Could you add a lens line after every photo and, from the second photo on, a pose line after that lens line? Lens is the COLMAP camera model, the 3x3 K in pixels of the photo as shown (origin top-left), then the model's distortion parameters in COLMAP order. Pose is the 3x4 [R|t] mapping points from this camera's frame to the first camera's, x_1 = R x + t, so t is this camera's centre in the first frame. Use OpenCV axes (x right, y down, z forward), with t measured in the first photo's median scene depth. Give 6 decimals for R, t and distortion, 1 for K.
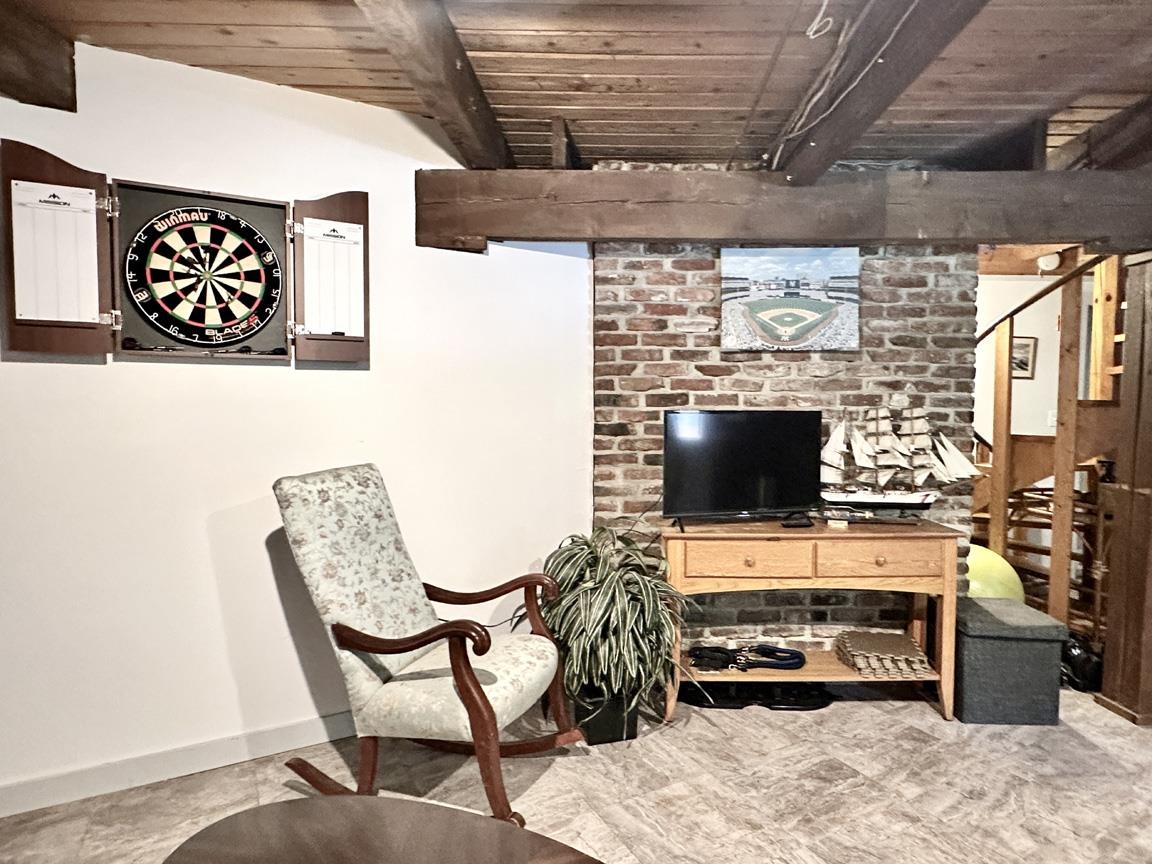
lens RADIAL K [[642.5, 0, 576.0], [0, 642.5, 432.0], [0, 0, 1]] dist [-0.000435, -0.000390]
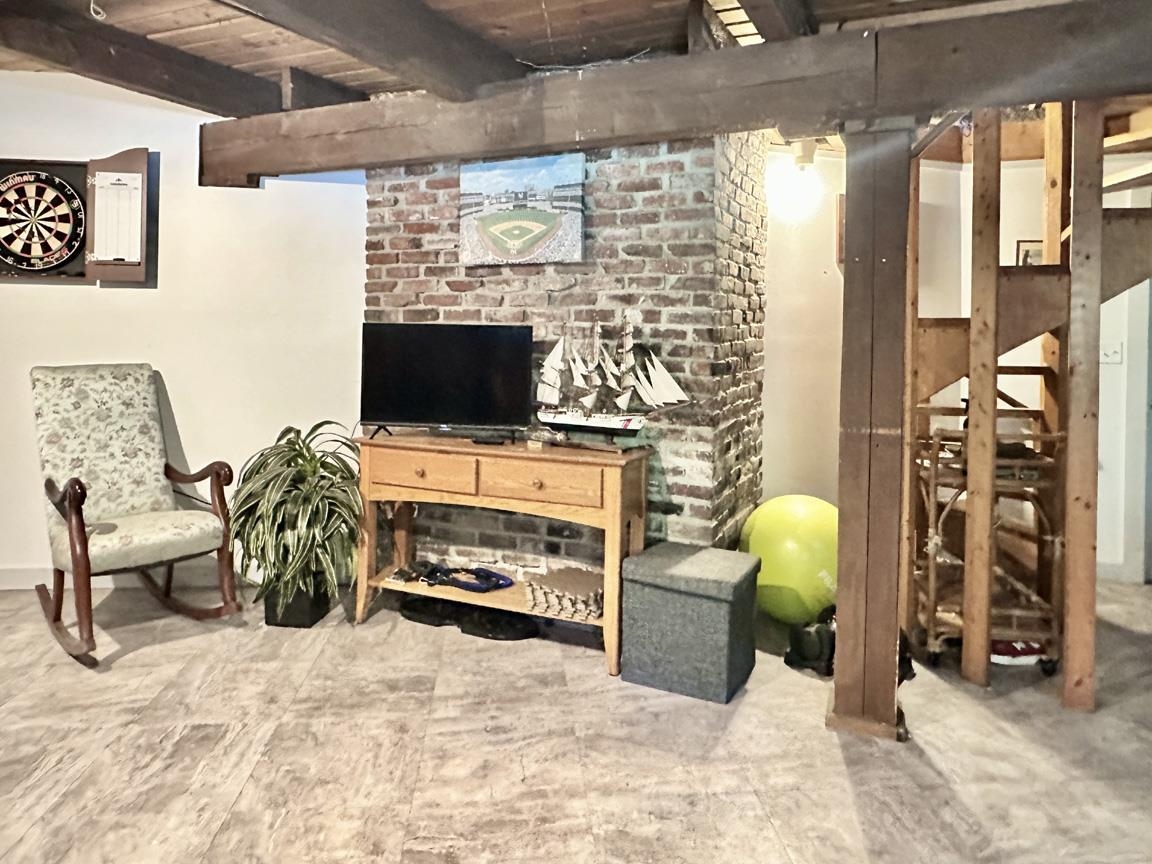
lens RADIAL K [[732.4, 0, 576.2], [0, 732.4, 334.8], [0, 0, 1]] dist [0.001784, -0.000510]
pose [[0.917406, 0.011097, -0.397797, 0.846470], [-0.032609, 0.998346, -0.047352, 0.028739], [0.396613, 0.056413, 0.916251, 0.028409]]
